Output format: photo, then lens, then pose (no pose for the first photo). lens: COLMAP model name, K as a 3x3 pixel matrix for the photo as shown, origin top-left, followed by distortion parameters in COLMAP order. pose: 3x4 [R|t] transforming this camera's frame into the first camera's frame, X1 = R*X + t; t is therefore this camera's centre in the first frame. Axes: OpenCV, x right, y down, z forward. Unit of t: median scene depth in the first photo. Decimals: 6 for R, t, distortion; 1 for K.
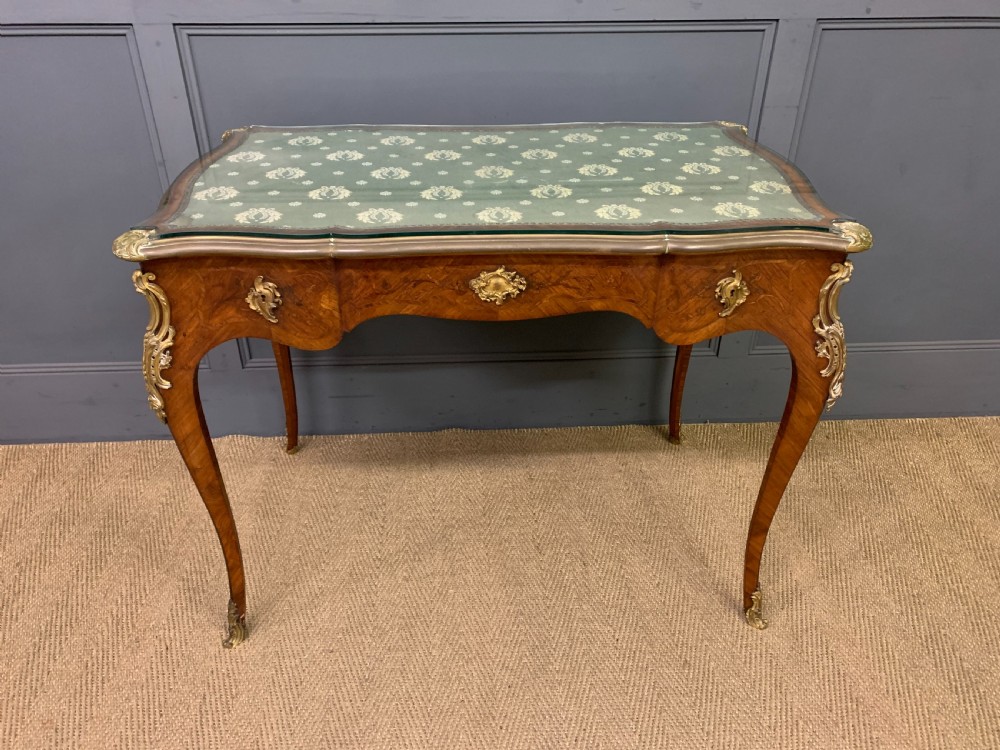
lens RADIAL K [[770.2, 0, 492.3], [0, 770.2, 372.3], [0, 0, 1]] dist [0.008261, -0.001032]
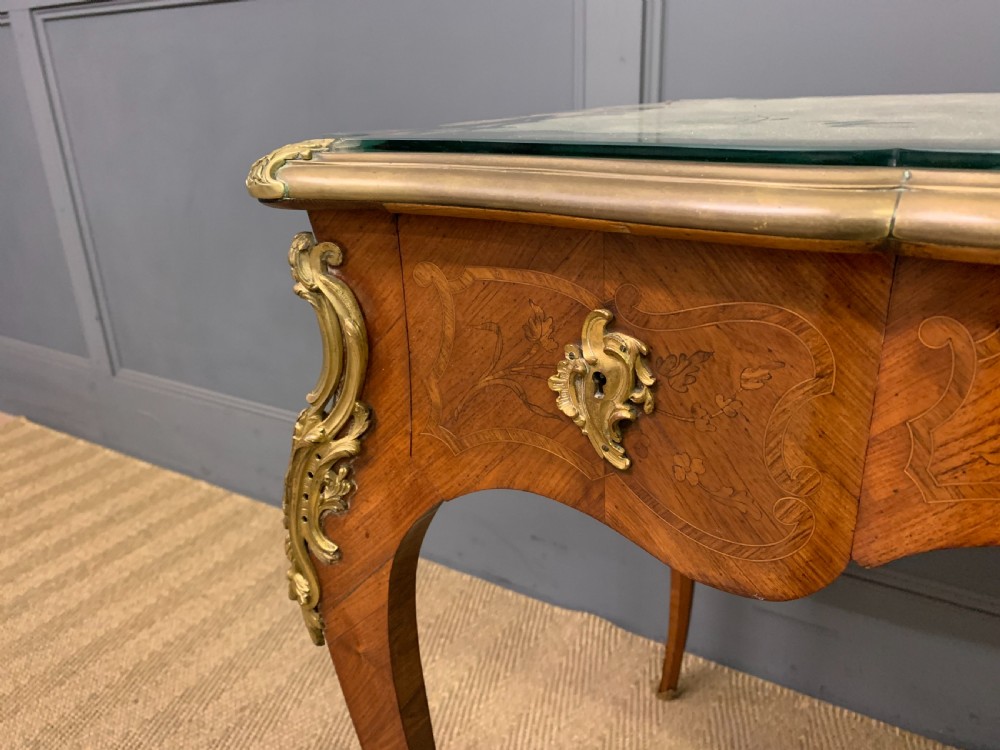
lens RADIAL K [[767.8, 0, 503.3], [0, 767.8, 369.9], [0, 0, 1]] dist [0.015170, -0.006349]
pose [[0.824488, 0.174387, -0.538340, -0.118227], [-0.273048, 0.955857, -0.108548, -0.029965], [0.495646, 0.236489, 0.835708, 0.515271]]
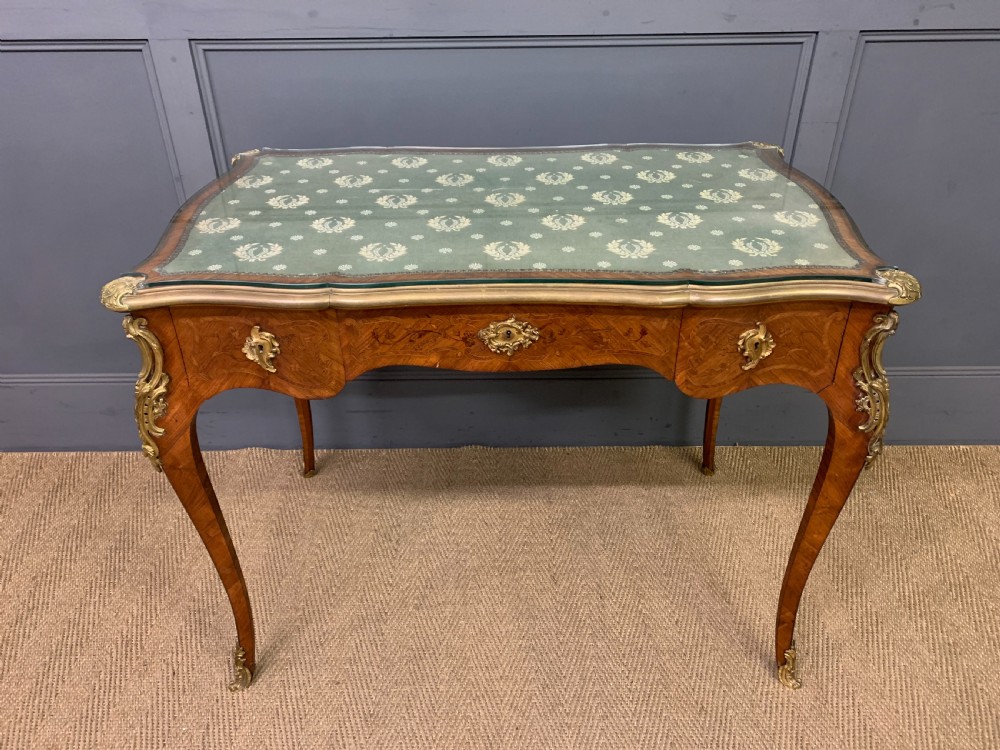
lens RADIAL K [[770.0, 0, 494.1], [0, 770.0, 368.5], [0, 0, 1]] dist [0.009816, -0.002326]
pose [[0.998649, 0.018440, -0.048580, 0.029494], [-0.017724, 0.999728, 0.015134, -0.054151], [0.048846, -0.014253, 0.998705, 0.033270]]
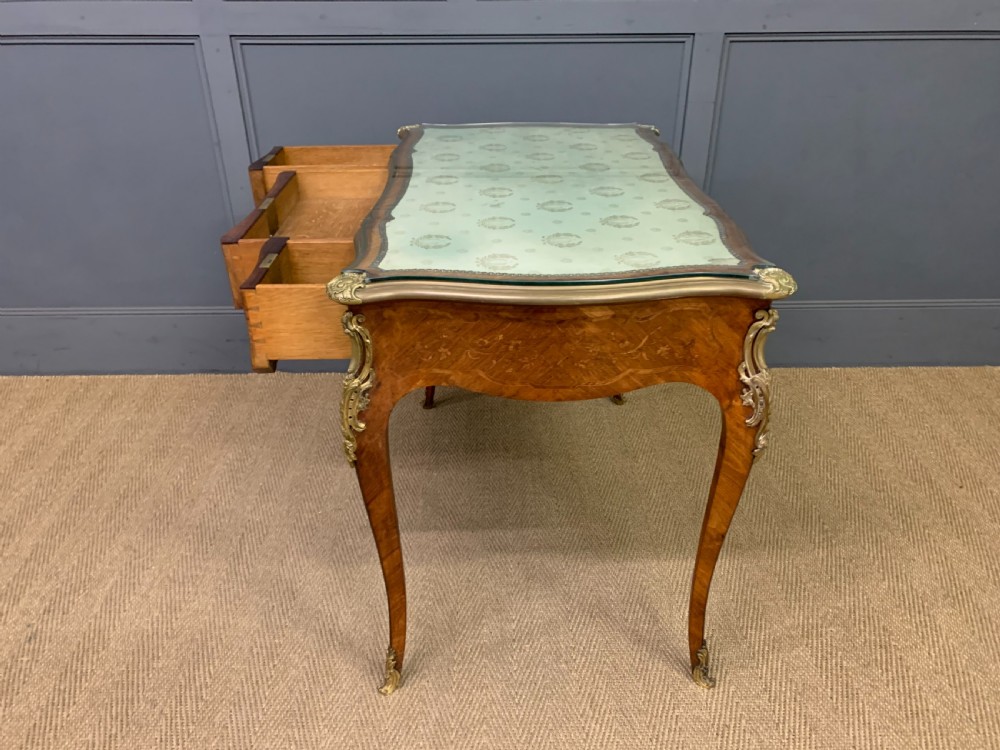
lens RADIAL K [[770.5, 0, 502.2], [0, 770.5, 387.0], [0, 0, 1]] dist [0.009597, -0.006293]
pose [[0.999513, 0.014321, -0.027728, 0.096765], [-0.014886, 0.999684, -0.020264, 0.168616], [0.027429, 0.020666, 0.999410, -0.292512]]
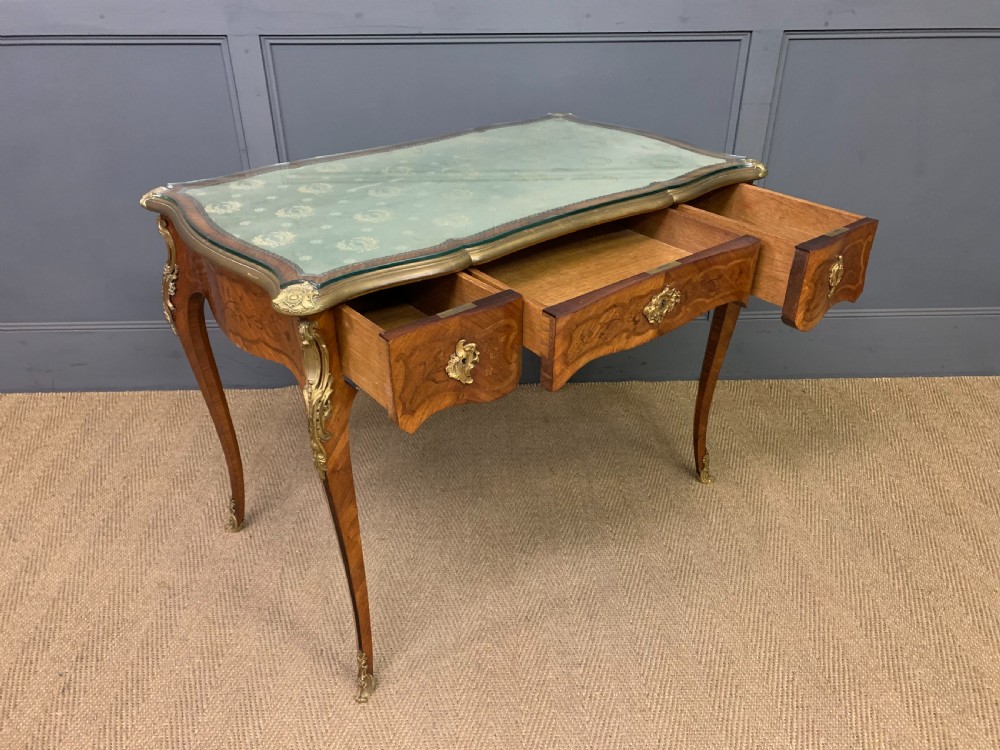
lens RADIAL K [[769.3, 0, 502.1], [0, 769.3, 386.4], [0, 0, 1]] dist [0.005383, 0.000255]
pose [[0.999783, 0.007610, -0.019387, 0.004699], [-0.007755, 0.999942, -0.007416, 0.118486], [0.019330, 0.007565, 0.999785, -0.223530]]
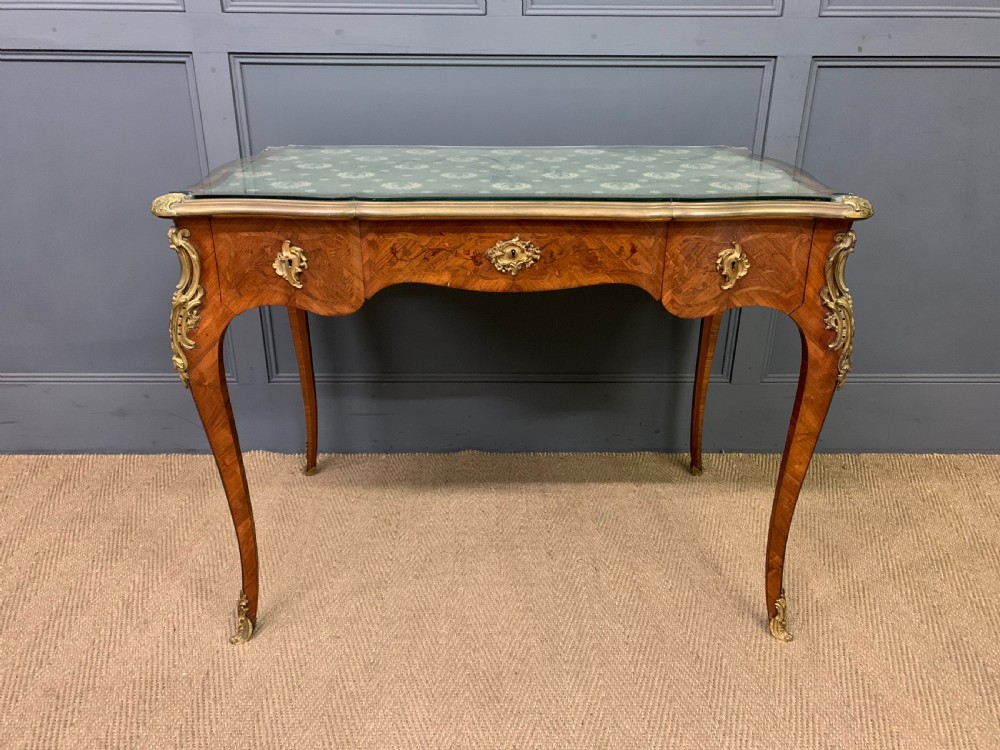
lens RADIAL K [[769.7, 0, 497.4], [0, 769.7, 369.9], [0, 0, 1]] dist [0.007633, 0.001753]
pose [[0.999349, 0.020646, -0.029591, 0.017811], [-0.024768, 0.988901, -0.146498, 0.155352], [0.026237, 0.147136, 0.988768, -0.023873]]
